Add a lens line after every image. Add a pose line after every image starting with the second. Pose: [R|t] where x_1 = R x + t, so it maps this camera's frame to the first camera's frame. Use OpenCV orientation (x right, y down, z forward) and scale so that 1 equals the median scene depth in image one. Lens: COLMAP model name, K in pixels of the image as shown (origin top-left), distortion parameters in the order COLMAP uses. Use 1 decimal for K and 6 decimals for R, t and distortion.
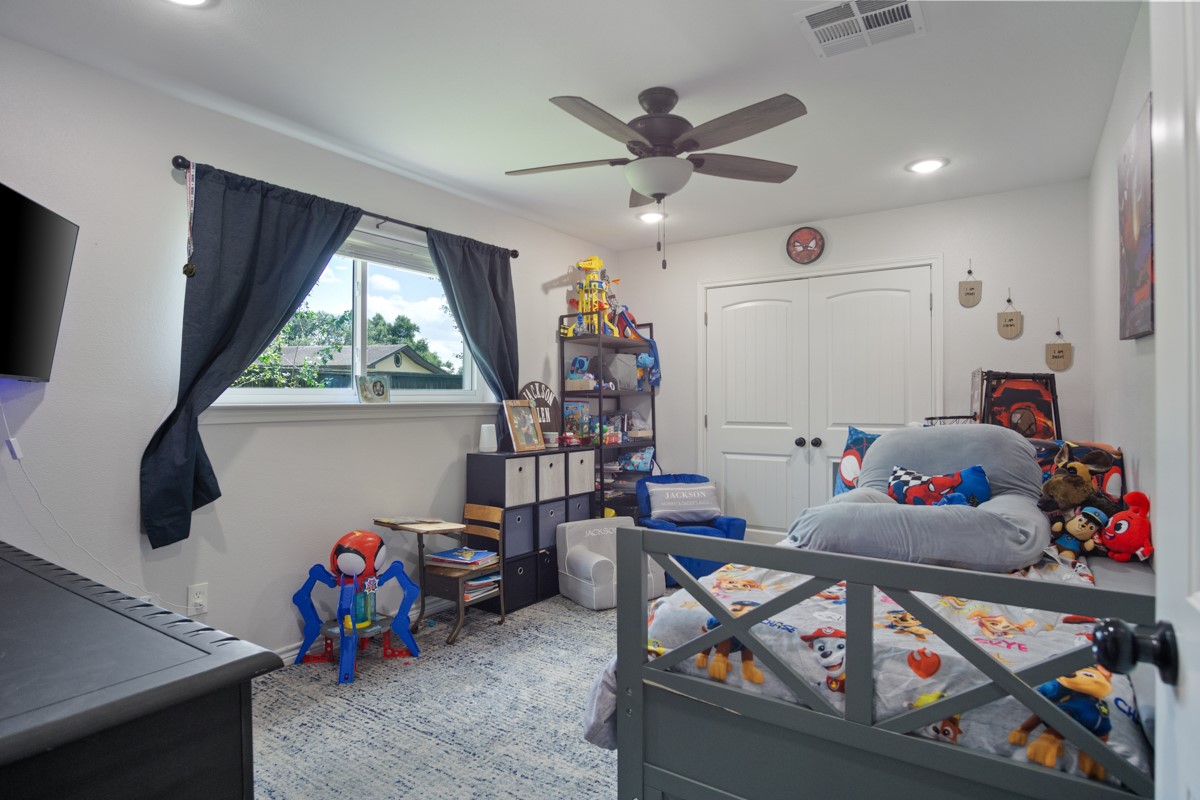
lens RADIAL K [[646.0, 0, 594.7], [0, 646.0, 389.0], [0, 0, 1]] dist [-0.033321, 0.008769]
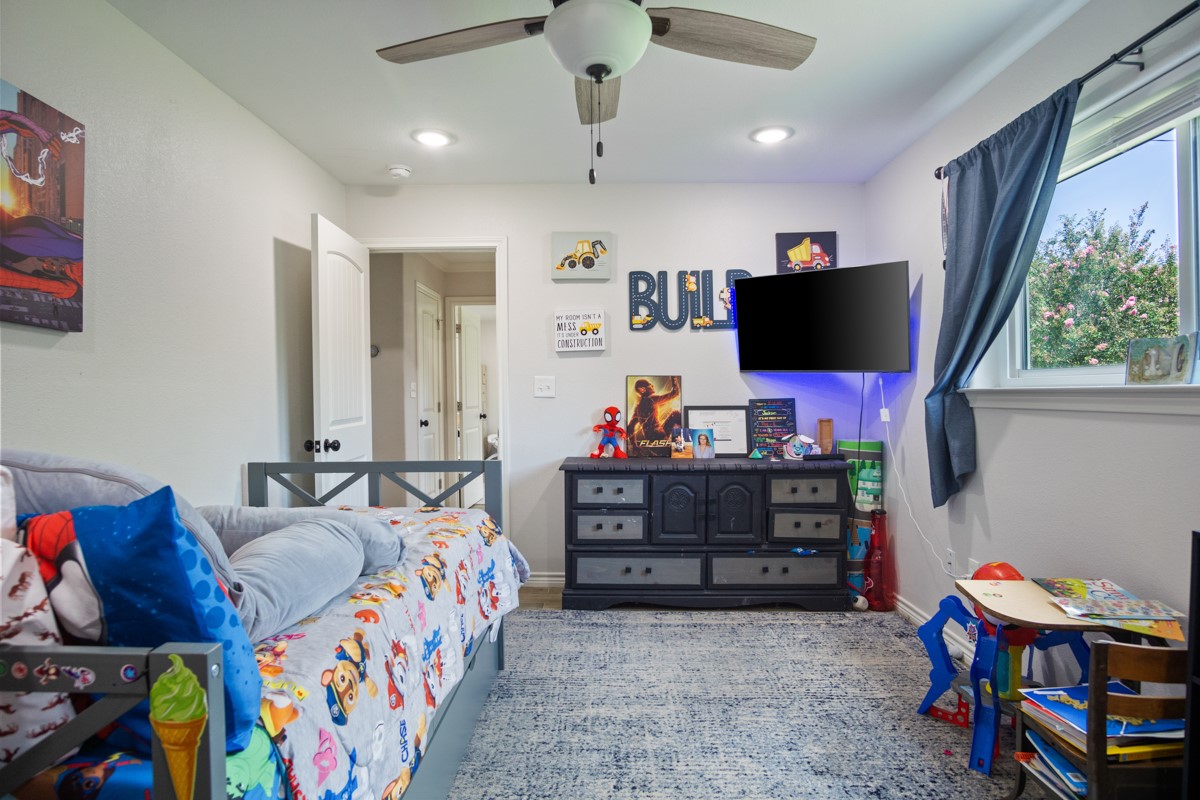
lens RADIAL K [[646.0, 0, 594.7], [0, 646.0, 389.0], [0, 0, 1]] dist [-0.033321, 0.008769]
pose [[-0.836430, 0.005938, -0.548041, 0.463946], [0.013706, 0.999855, -0.010085, 0.030051], [0.547902, -0.015947, -0.836391, 1.539871]]
